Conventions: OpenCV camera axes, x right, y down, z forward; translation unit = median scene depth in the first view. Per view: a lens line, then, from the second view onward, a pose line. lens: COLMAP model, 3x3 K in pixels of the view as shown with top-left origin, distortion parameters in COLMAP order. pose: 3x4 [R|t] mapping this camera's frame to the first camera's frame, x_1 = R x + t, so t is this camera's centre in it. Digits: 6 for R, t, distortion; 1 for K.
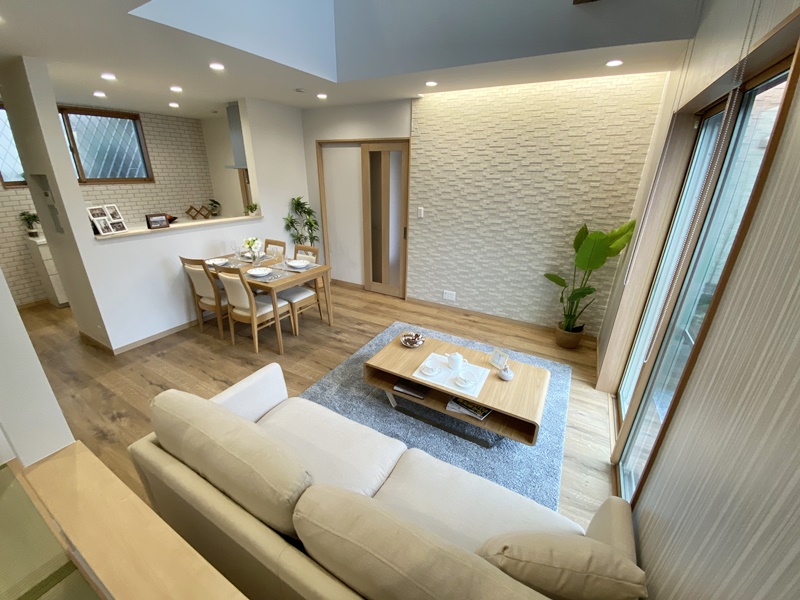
lens RADIAL K [[326.0, 0, 401.2], [0, 326.0, 304.2], [0, 0, 1]] dist [0.022316, -0.017929]
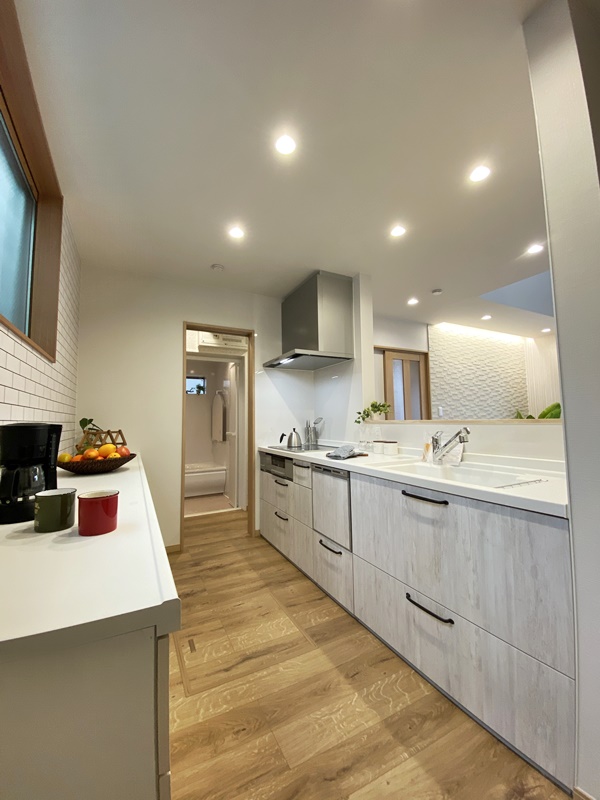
lens RADIAL K [[326.0, 0, 297.6], [0, 326.0, 393.0], [0, 0, 1]] dist [0.022316, -0.017929]
pose [[0.552276, 0.030763, 0.833094, -1.239832], [0.316600, 0.916711, -0.243732, -0.237261], [-0.771204, 0.398364, 0.496538, 0.853433]]
